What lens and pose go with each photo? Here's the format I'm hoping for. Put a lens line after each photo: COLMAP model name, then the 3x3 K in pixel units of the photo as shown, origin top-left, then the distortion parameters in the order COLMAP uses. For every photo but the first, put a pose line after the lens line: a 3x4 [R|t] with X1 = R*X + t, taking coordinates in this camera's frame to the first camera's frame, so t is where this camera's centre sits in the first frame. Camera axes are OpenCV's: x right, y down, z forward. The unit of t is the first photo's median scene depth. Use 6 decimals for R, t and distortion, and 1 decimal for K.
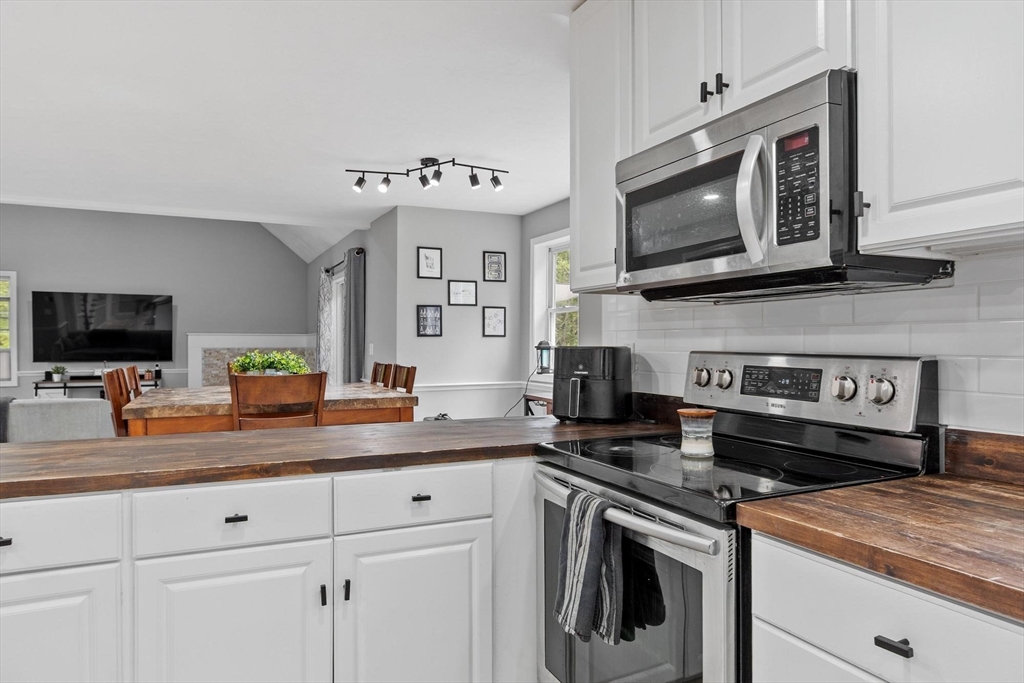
lens RADIAL K [[650.8, 0, 510.1], [0, 650.8, 343.2], [0, 0, 1]] dist [0.003699, -0.003181]
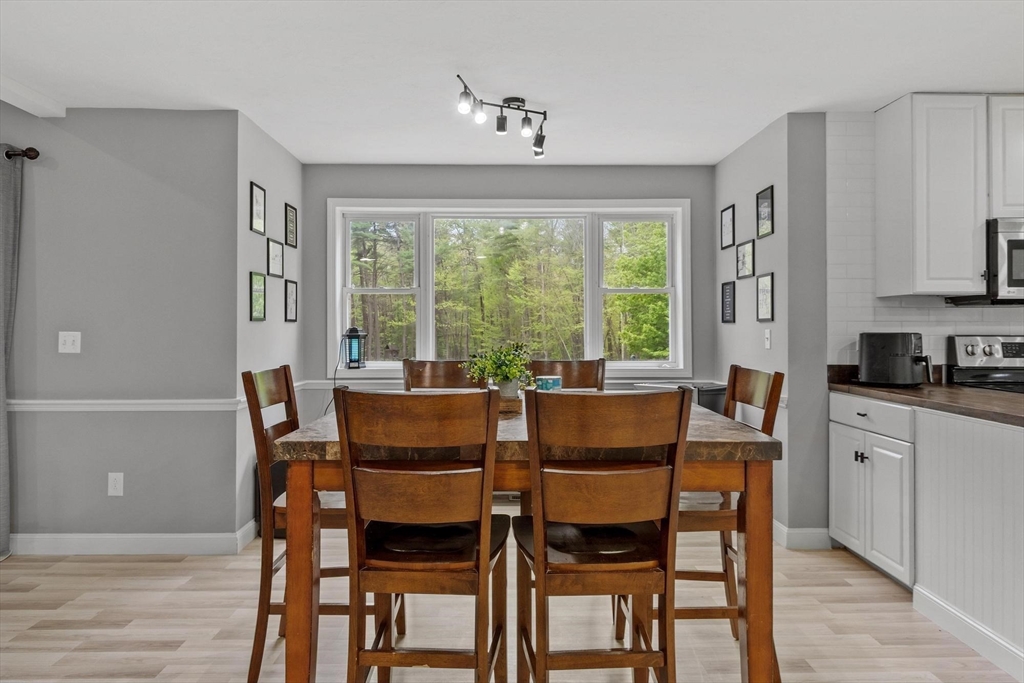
lens RADIAL K [[657.8, 0, 513.0], [0, 657.8, 323.2], [0, 0, 1]] dist [-0.002778, -0.001014]
pose [[0.413875, 0.008147, 0.910297, -0.628294], [0.000835, 0.999956, -0.009330, -0.001185], [-0.910333, 0.004622, 0.413850, 0.492392]]
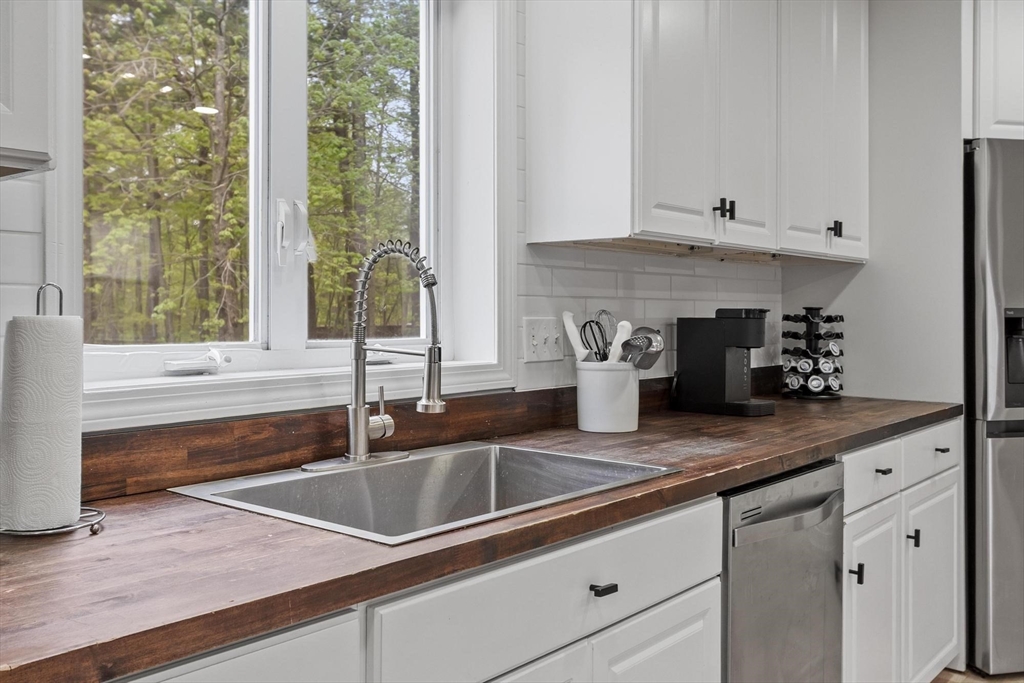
lens RADIAL K [[928.7, 0, 509.7], [0, 928.7, 311.5], [0, 0, 1]] dist [0.014437, 0.004476]
pose [[-0.417266, 0.008860, 0.908741, -0.067439], [0.004945, 0.999960, -0.007478, 0.000872], [-0.908771, 0.001374, -0.417293, 0.166305]]
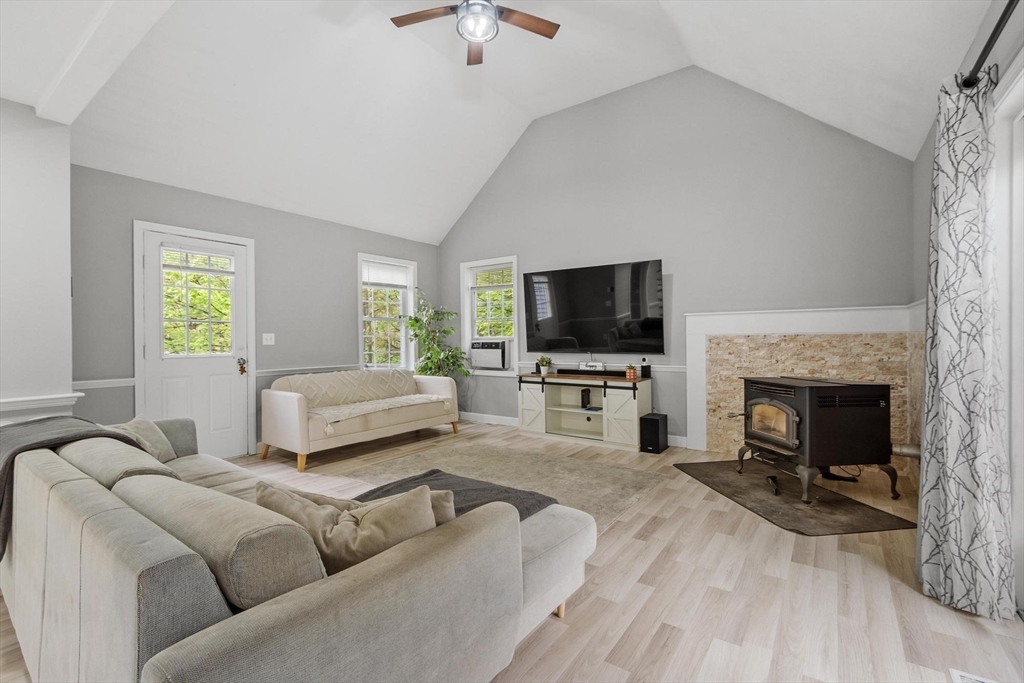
lens RADIAL K [[452.5, 0, 507.8], [0, 452.5, 340.7], [0, 0, 1]] dist [-0.001318, -0.000302]
pose [[0.484726, 0.000831, -0.874666, -0.286224], [0.009941, 0.999930, 0.006459, 0.013460], [0.874609, -0.011826, 0.484684, 1.011231]]
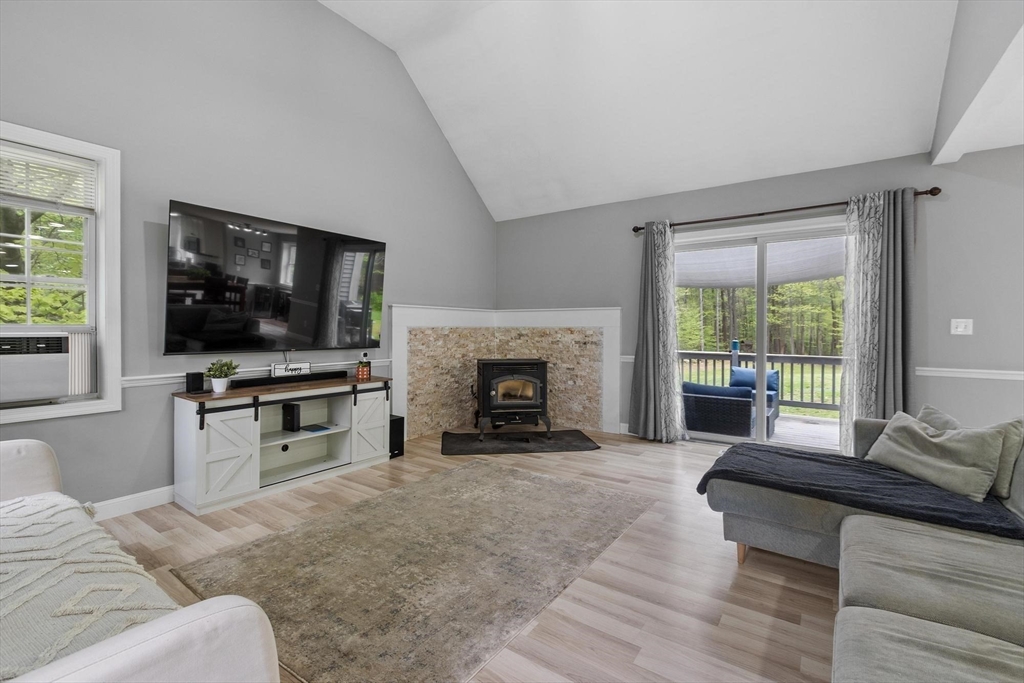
lens RADIAL K [[457.1, 0, 506.1], [0, 457.1, 334.0], [0, 0, 1]] dist [-0.001578, -0.000295]
pose [[0.869196, -0.003382, 0.494457, -1.032019], [-0.003250, 0.999916, 0.012552, 0.014263], [-0.494458, -0.012517, 0.869112, 0.907138]]
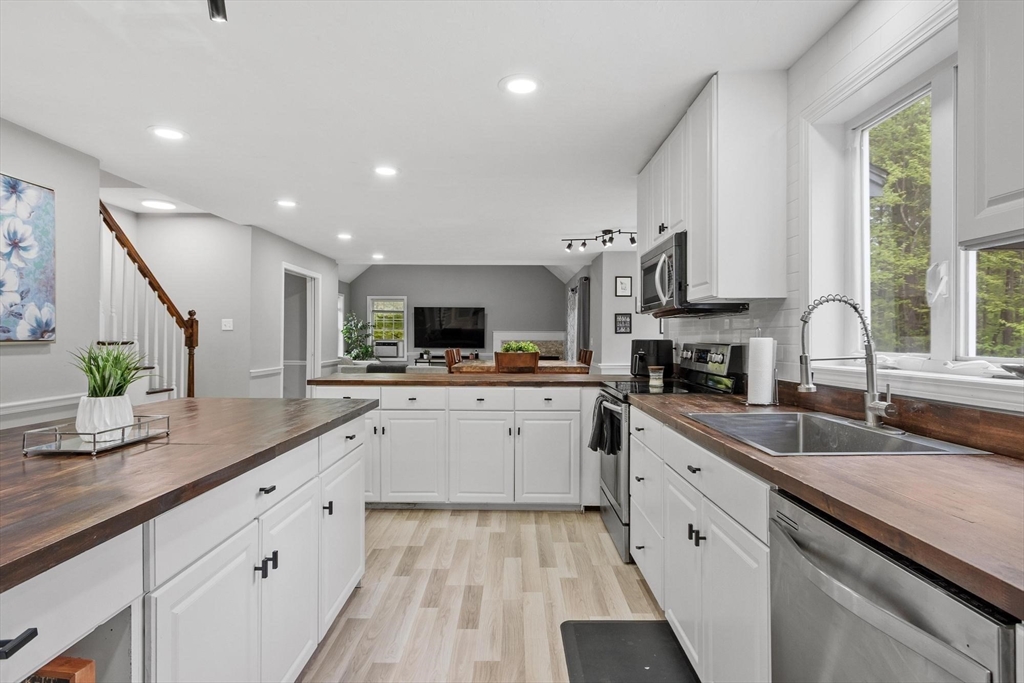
lens RADIAL K [[531.0, 0, 505.7], [0, 531.0, 338.9], [0, 0, 1]] dist [0.001013, 0.000176]
pose [[0.897588, 0.005641, -0.440799, 0.187048], [-0.004805, 0.999984, 0.003013, 0.000169], [0.440809, -0.000586, 0.897601, -0.274812]]
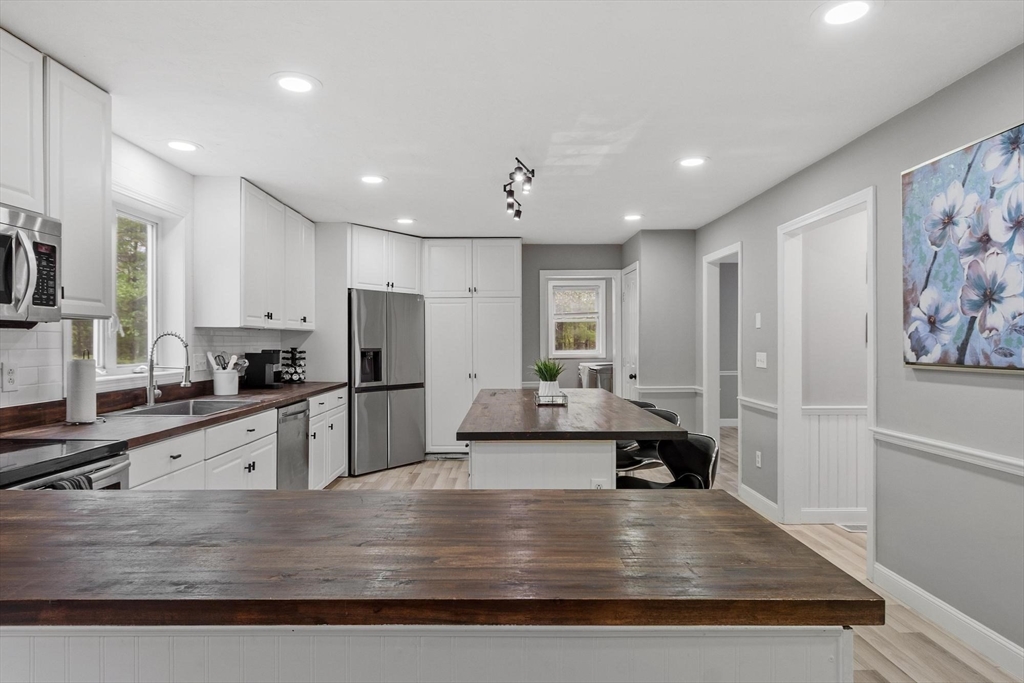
lens RADIAL K [[582.1, 0, 505.8], [0, 582.1, 344.6], [0, 0, 1]] dist [0.000444, 0.000021]
pose [[-0.906175, 0.001768, 0.422900, -0.323339], [0.003938, 0.999983, 0.004258, -0.012723], [-0.422885, 0.005524, -0.906166, 0.455484]]
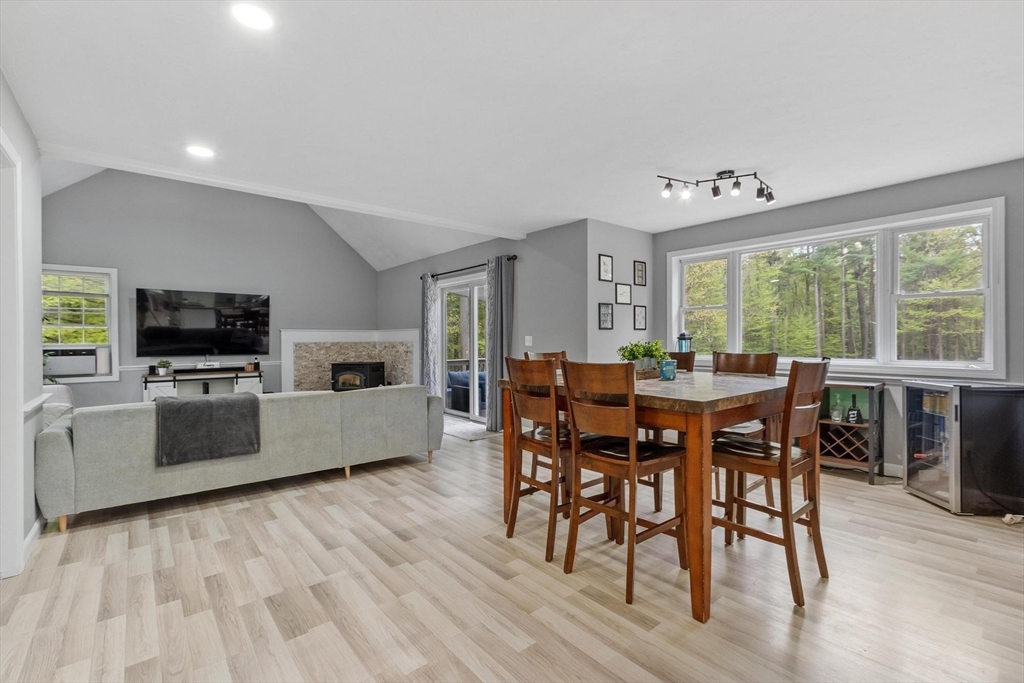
lens RADIAL K [[452.5, 0, 507.8], [0, 452.5, 340.7], [0, 0, 1]] dist [-0.001318, -0.000302]
pose [[0.969157, -0.006957, 0.246346, -0.509648], [0.006264, 0.999974, 0.003597, 0.006387], [-0.246364, -0.001943, 0.969175, 0.237169]]
